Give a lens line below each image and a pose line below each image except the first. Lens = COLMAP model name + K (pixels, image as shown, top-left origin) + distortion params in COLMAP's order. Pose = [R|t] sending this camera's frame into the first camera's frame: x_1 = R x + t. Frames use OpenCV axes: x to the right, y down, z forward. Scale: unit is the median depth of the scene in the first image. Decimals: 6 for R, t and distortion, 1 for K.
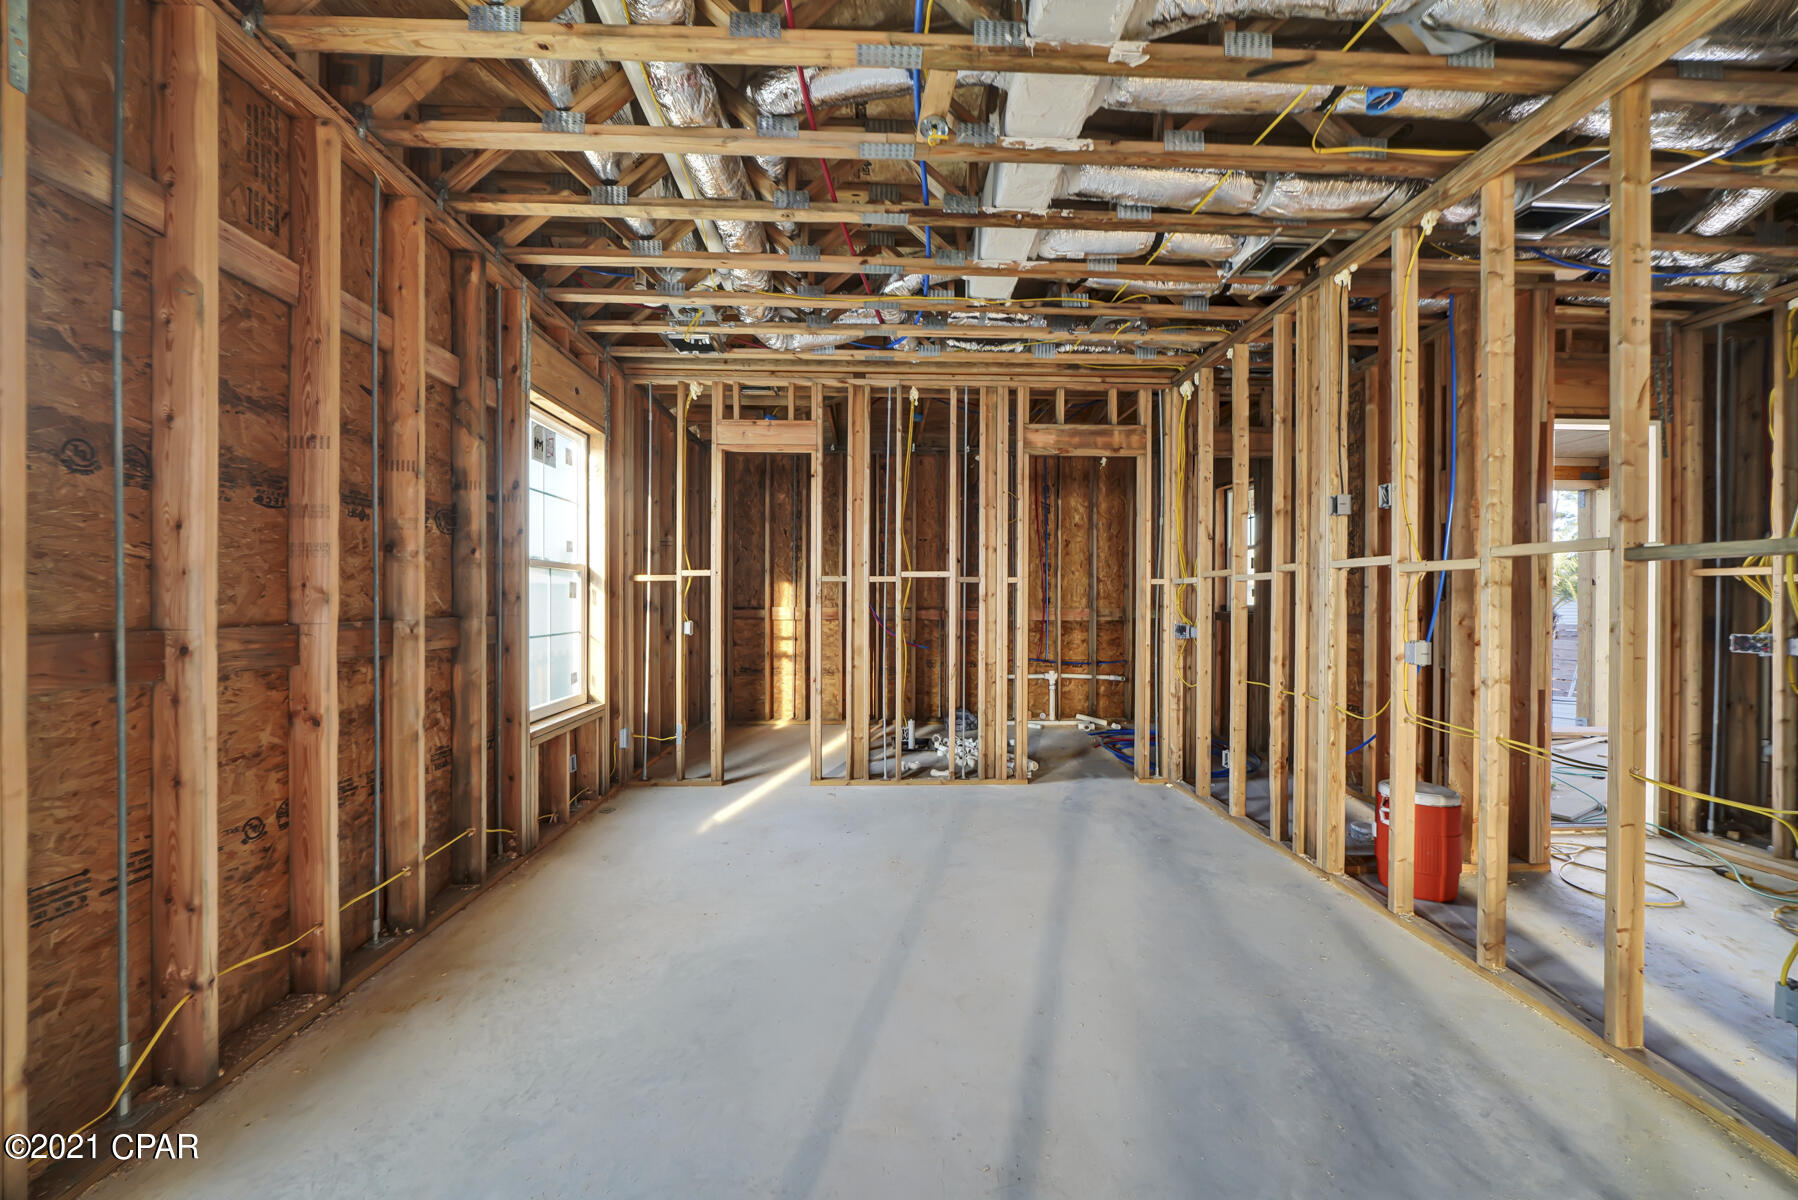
lens RADIAL K [[615.5, 0, 899.0], [0, 615.5, 600.0], [0, 0, 1]] dist [-0.007799, 0.000222]
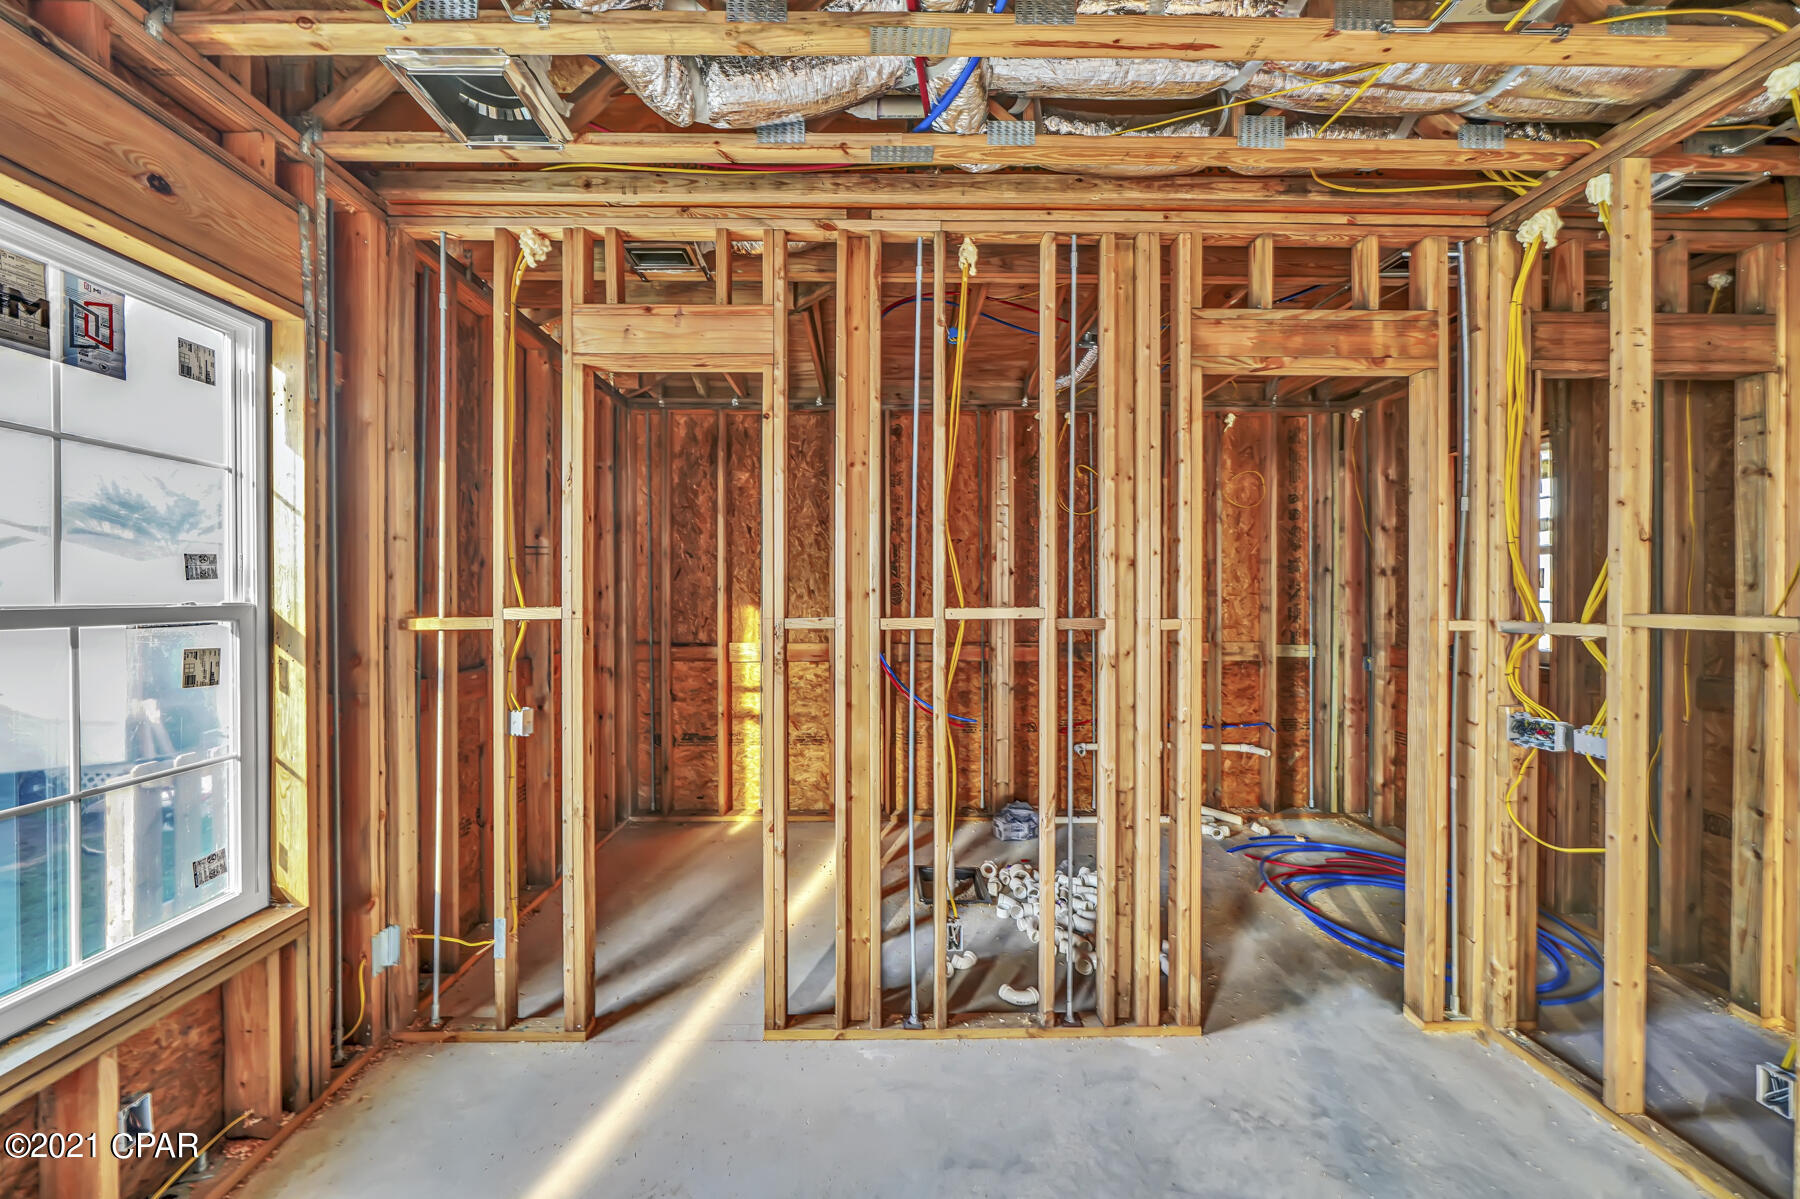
lens RADIAL K [[621.6, 0, 893.5], [0, 621.6, 599.5], [0, 0, 1]] dist [-0.002170, -0.000255]
pose [[0.999935, -0.004523, -0.010512, -0.032403], [0.004563, 0.999982, 0.003845, -0.055758], [0.010494, -0.003893, 0.999937, 0.496524]]
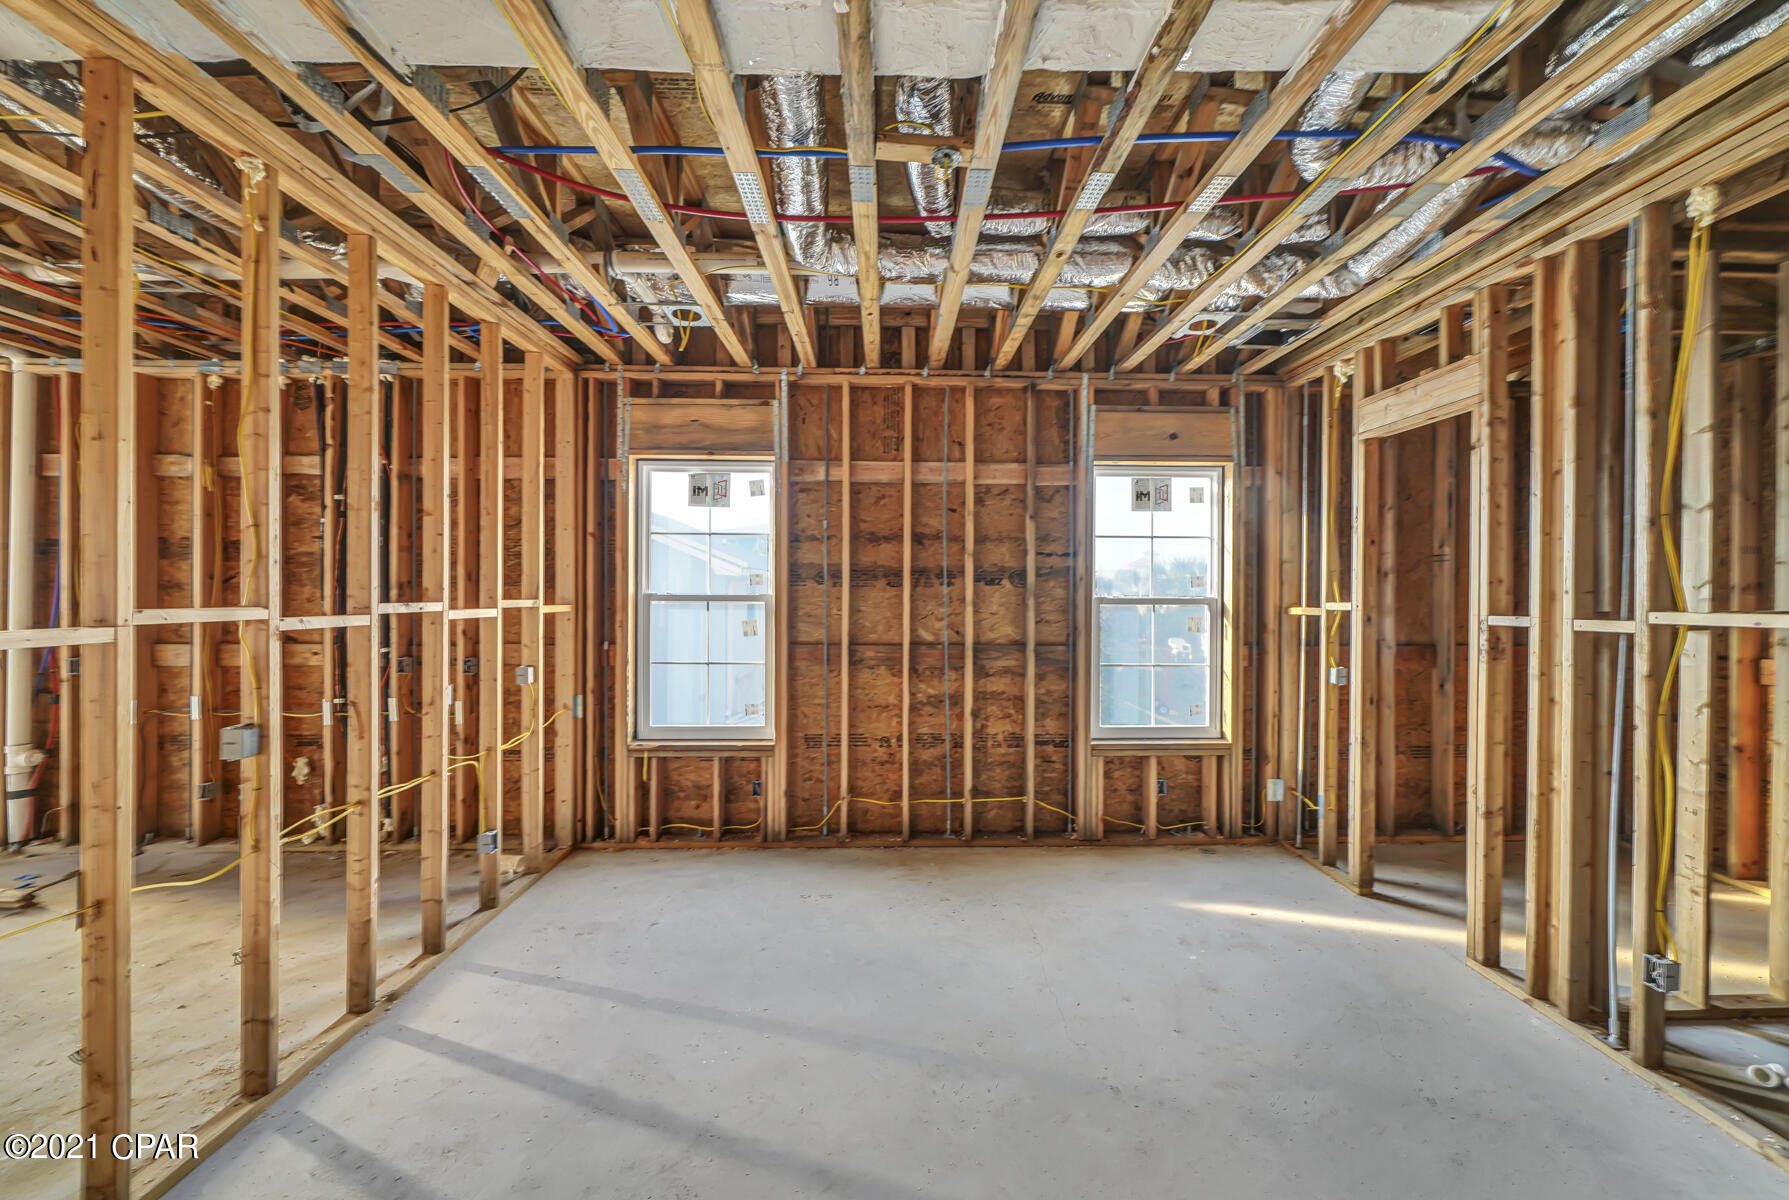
lens RADIAL K [[643.4, 0, 898.7], [0, 643.4, 591.4], [0, 0, 1]] dist [0.010972, 0.000207]
pose [[-0.000852, -0.003682, -0.999993, 0.485942], [-0.006167, 0.999974, -0.003676, -0.056153], [0.999981, 0.006164, -0.000874, 0.441253]]
